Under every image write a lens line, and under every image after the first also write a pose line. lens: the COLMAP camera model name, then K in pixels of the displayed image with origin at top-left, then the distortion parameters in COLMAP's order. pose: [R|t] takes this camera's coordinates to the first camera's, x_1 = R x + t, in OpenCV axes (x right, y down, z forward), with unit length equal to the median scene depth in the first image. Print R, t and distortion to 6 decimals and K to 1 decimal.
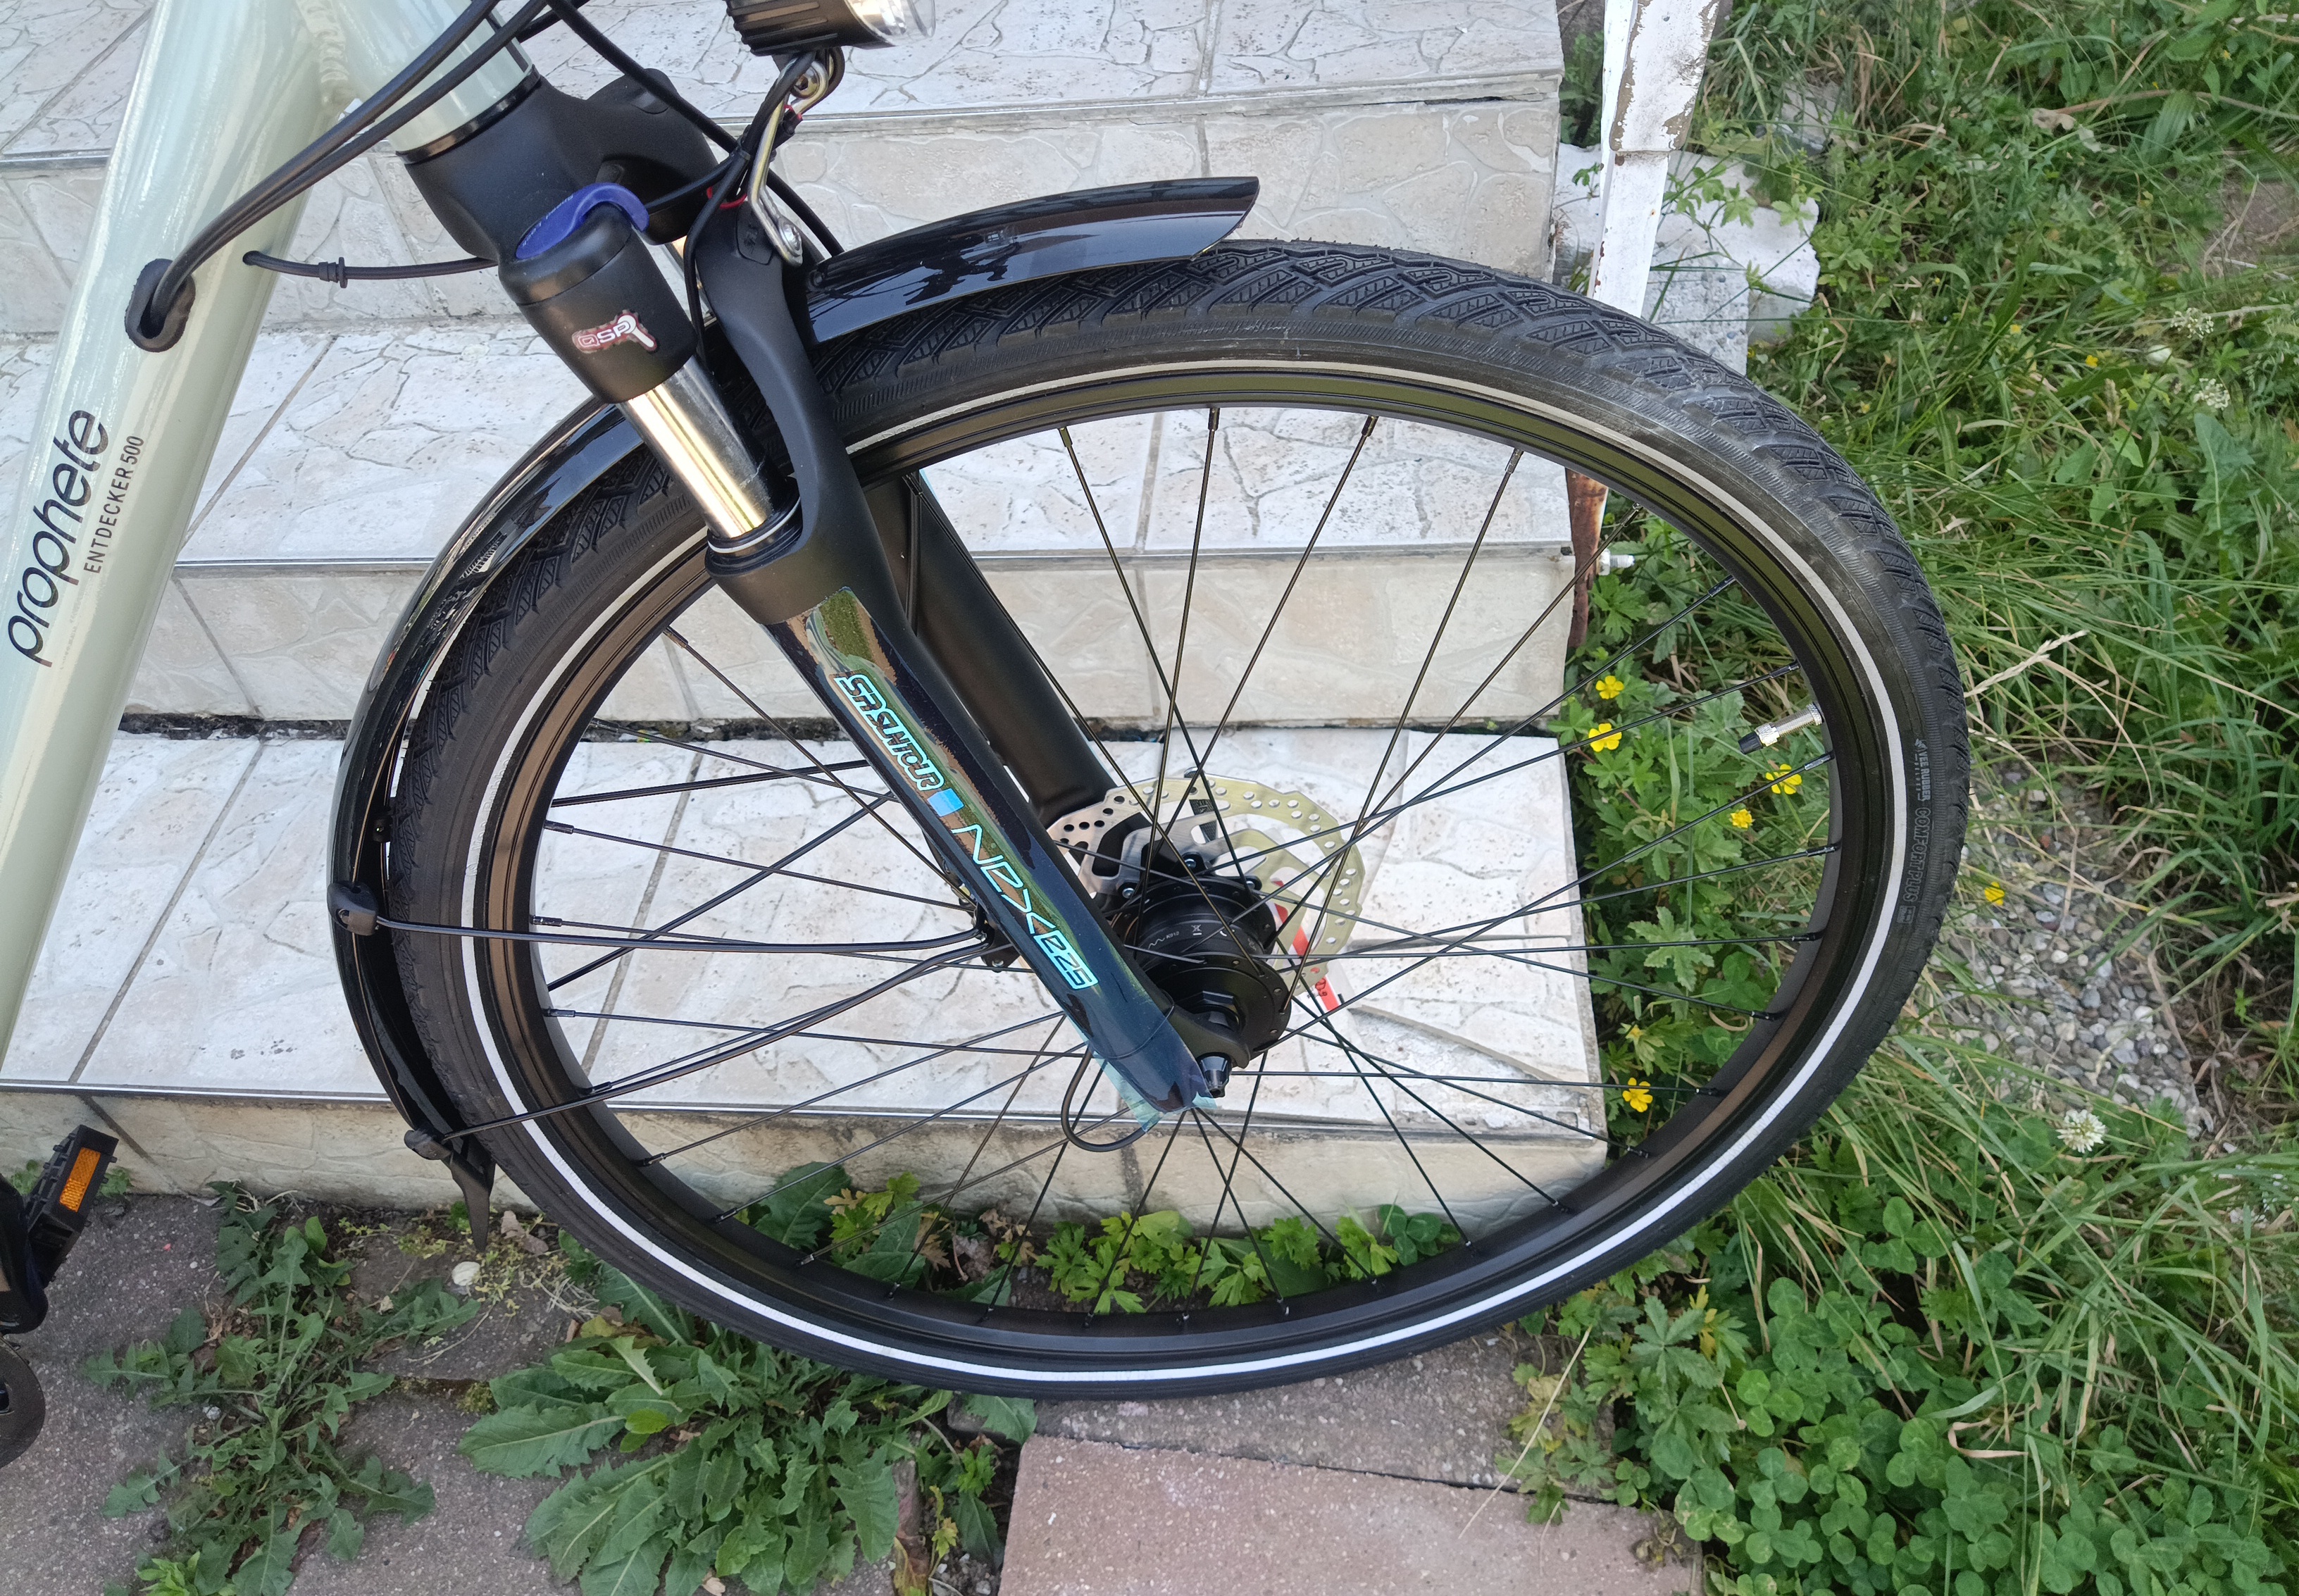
lens RADIAL K [[1698.4, 0, 1145.9], [0, 1698.4, 783.5], [0, 0, 1]] dist [0.078709, -0.122601]
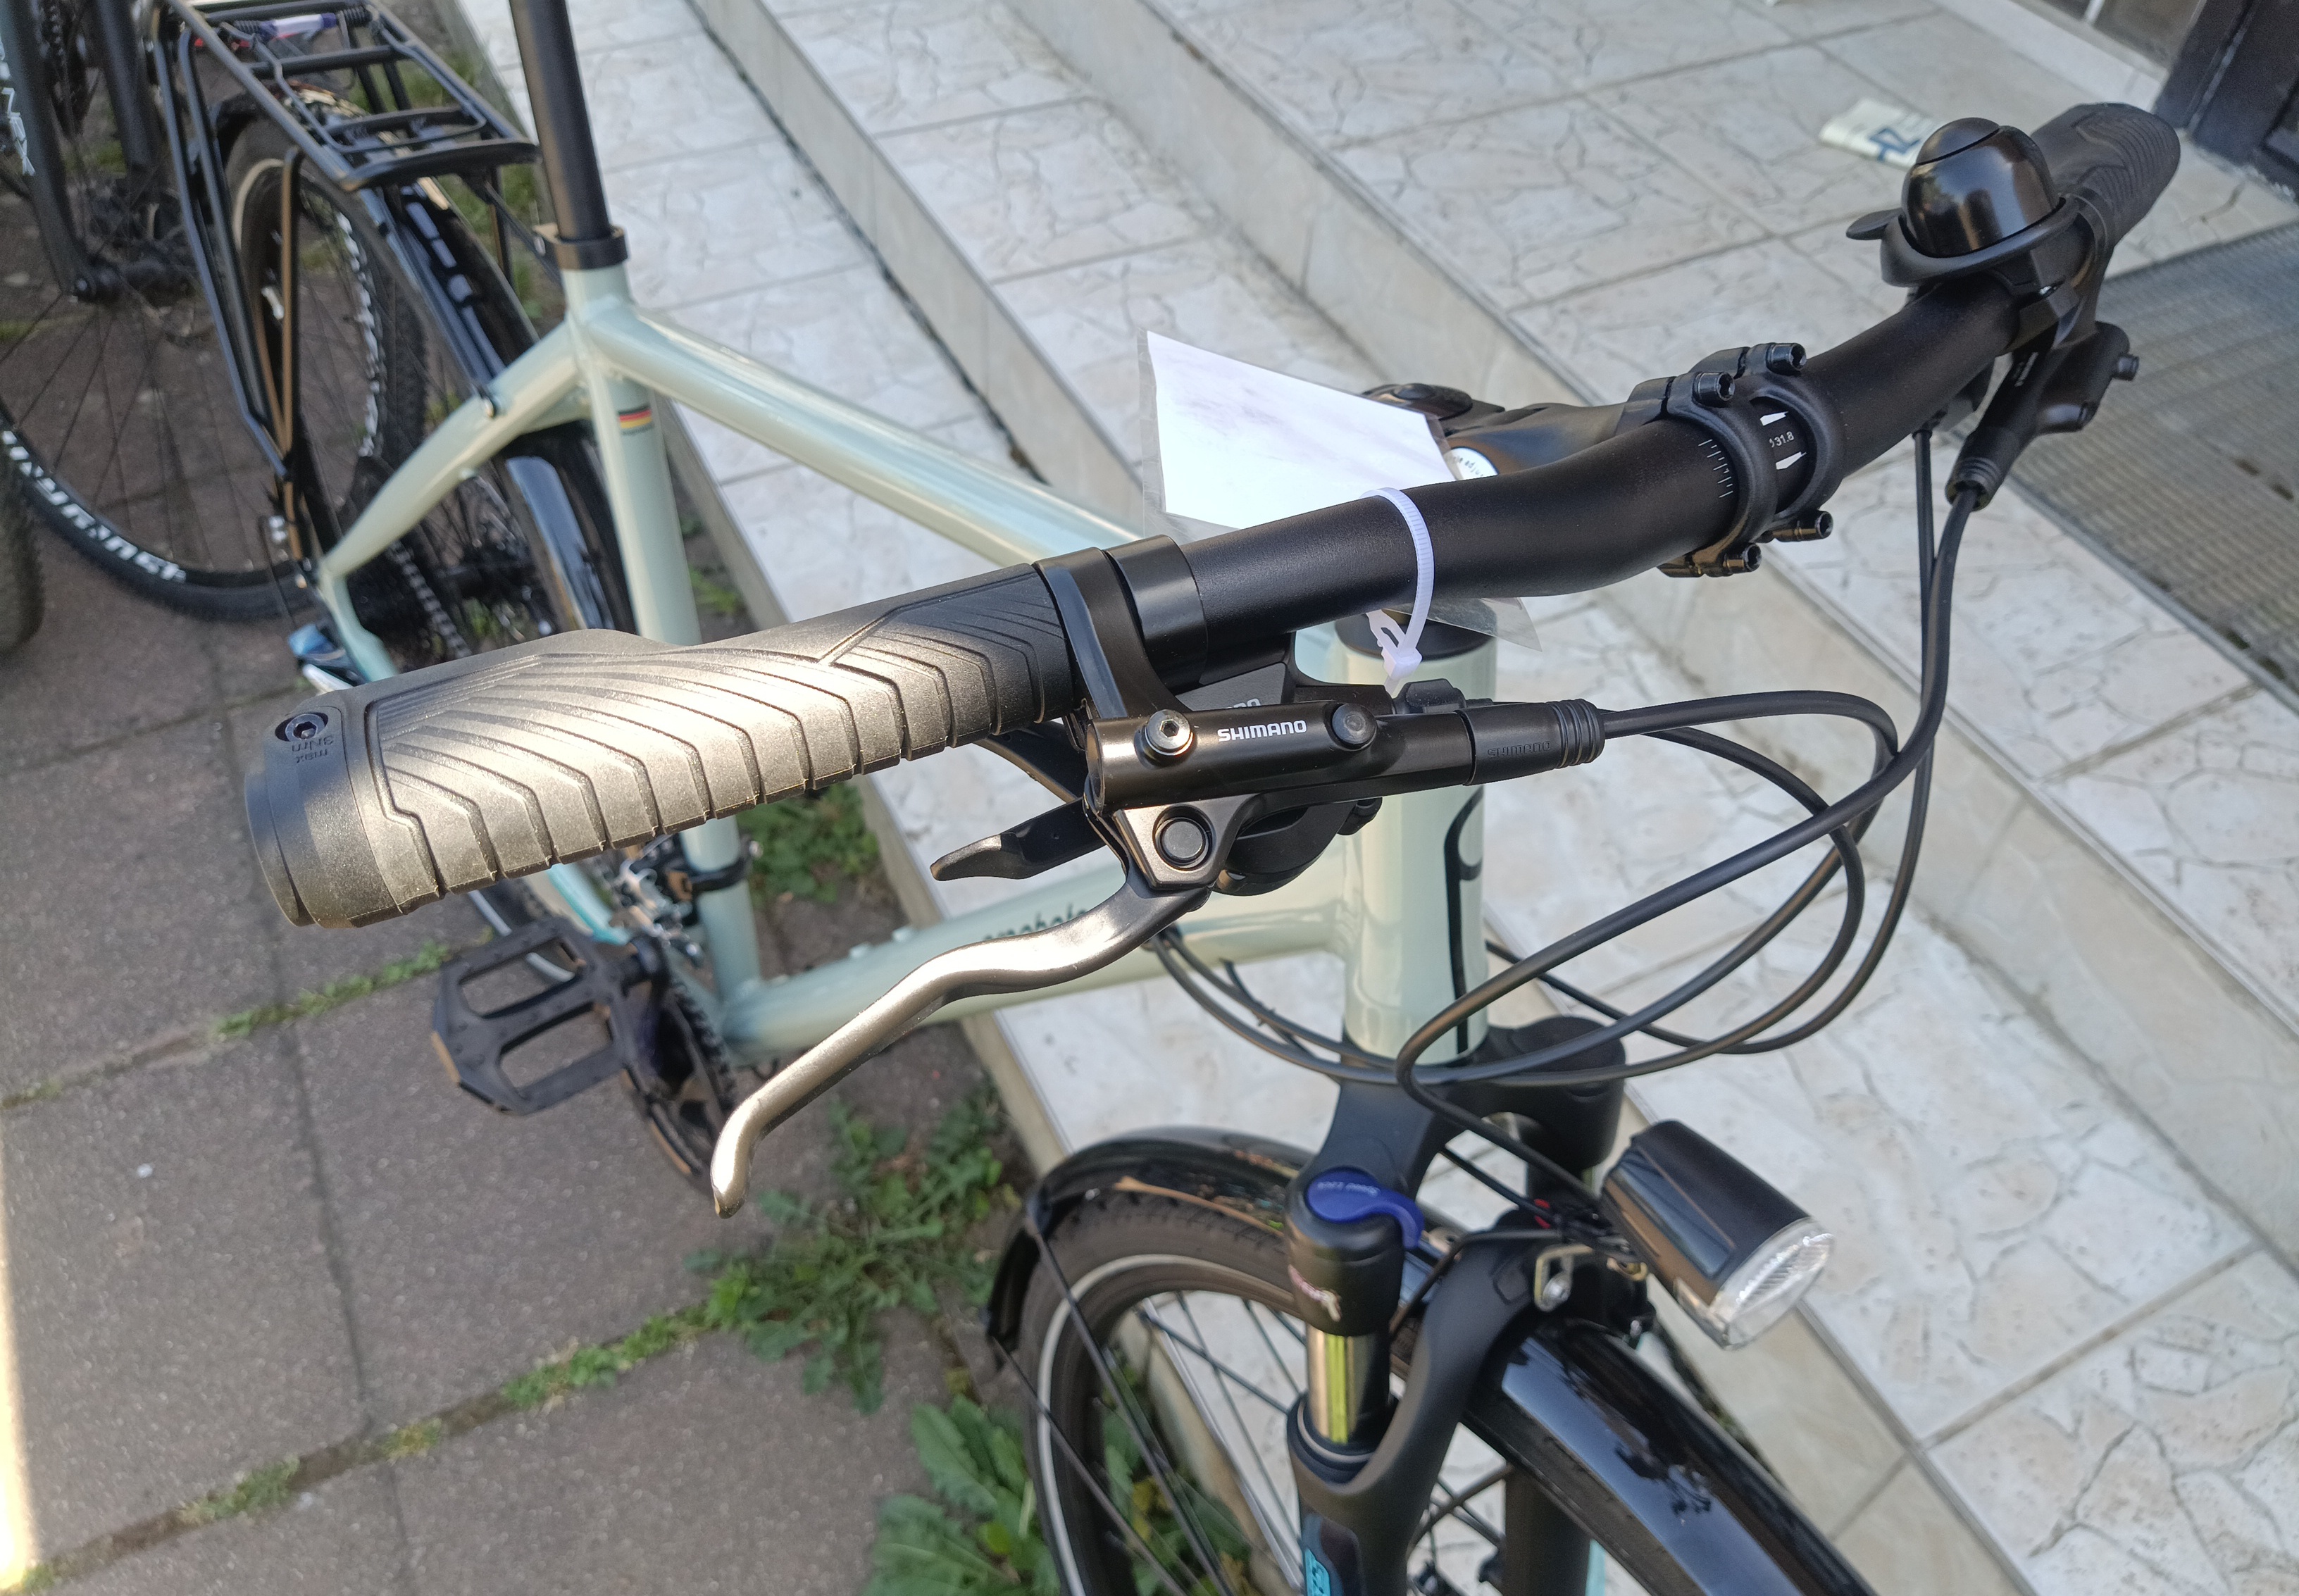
lens RADIAL K [[1698.4, 0, 1150.5], [0, 1698.4, 786.7], [0, 0, 1]] dist [0.078709, -0.122601]
pose [[0.528127, 0.701396, -0.478670, -0.031602], [-0.680846, 0.686630, 0.254927, -0.351407], [0.507474, 0.191267, 0.840171, -0.030389]]
